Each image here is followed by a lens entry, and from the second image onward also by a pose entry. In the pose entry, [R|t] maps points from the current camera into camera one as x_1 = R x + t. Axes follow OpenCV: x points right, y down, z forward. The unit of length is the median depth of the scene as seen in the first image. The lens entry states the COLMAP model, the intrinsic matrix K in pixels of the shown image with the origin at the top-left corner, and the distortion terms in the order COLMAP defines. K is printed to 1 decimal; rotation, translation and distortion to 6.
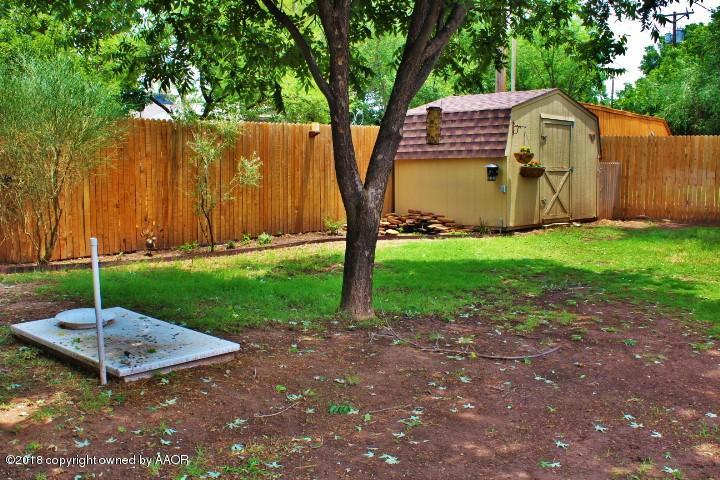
lens RADIAL K [[771.4, 0, 360.0], [0, 771.4, 240.0], [0, 0, 1]] dist [-0.102187, 0.046993]
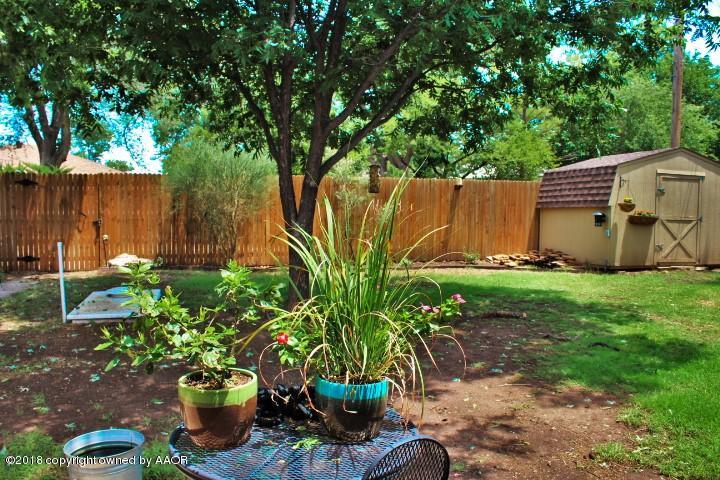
lens RADIAL K [[590.1, 0, 360.0], [0, 590.1, 240.0], [0, 0, 1]] dist [-0.168816, 0.139014]
pose [[0.857987, 0.041180, -0.512019, 0.456914], [-0.065791, 0.997381, -0.030030, -0.007839], [0.509441, 0.059452, 0.858449, 0.077837]]
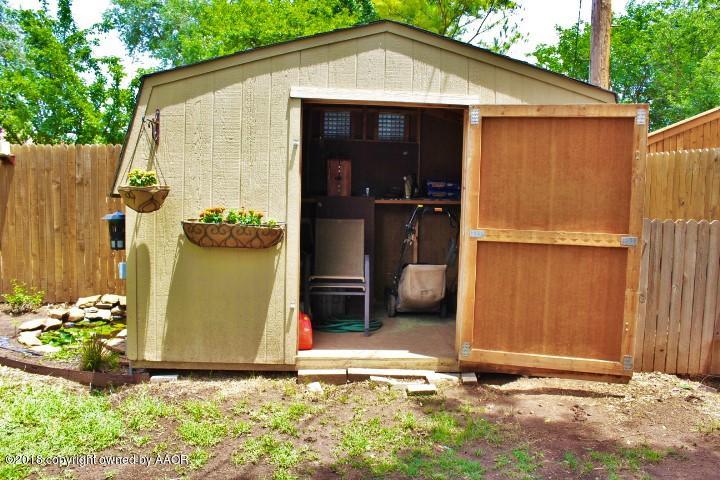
lens RADIAL K [[590.1, 0, 360.0], [0, 590.1, 240.0], [0, 0, 1]] dist [-0.168816, 0.139014]
pose [[0.698470, 0.068388, -0.712364, 0.743103], [-0.088951, 0.996001, 0.008401, -0.144304], [0.710090, 0.057498, 0.701760, 1.274051]]
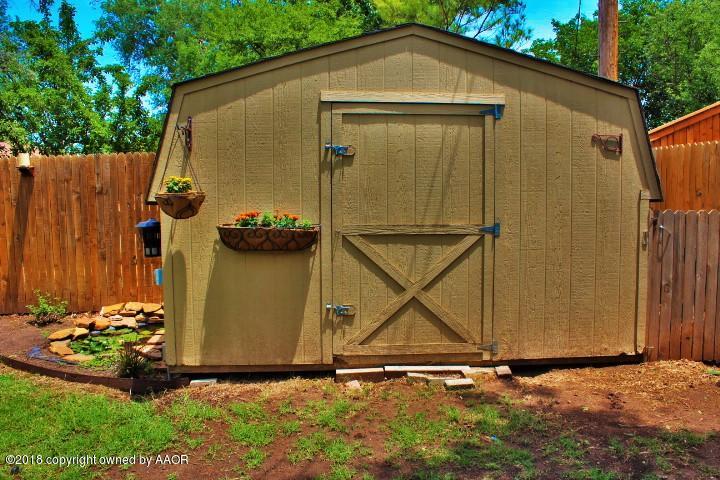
lens RADIAL K [[590.1, 0, 360.0], [0, 590.1, 240.0], [0, 0, 1]] dist [-0.168816, 0.139014]
pose [[0.704624, 0.045265, -0.708136, 0.728333], [-0.057873, 0.998305, 0.006228, -0.141384], [0.707217, 0.036593, 0.706049, 1.246593]]
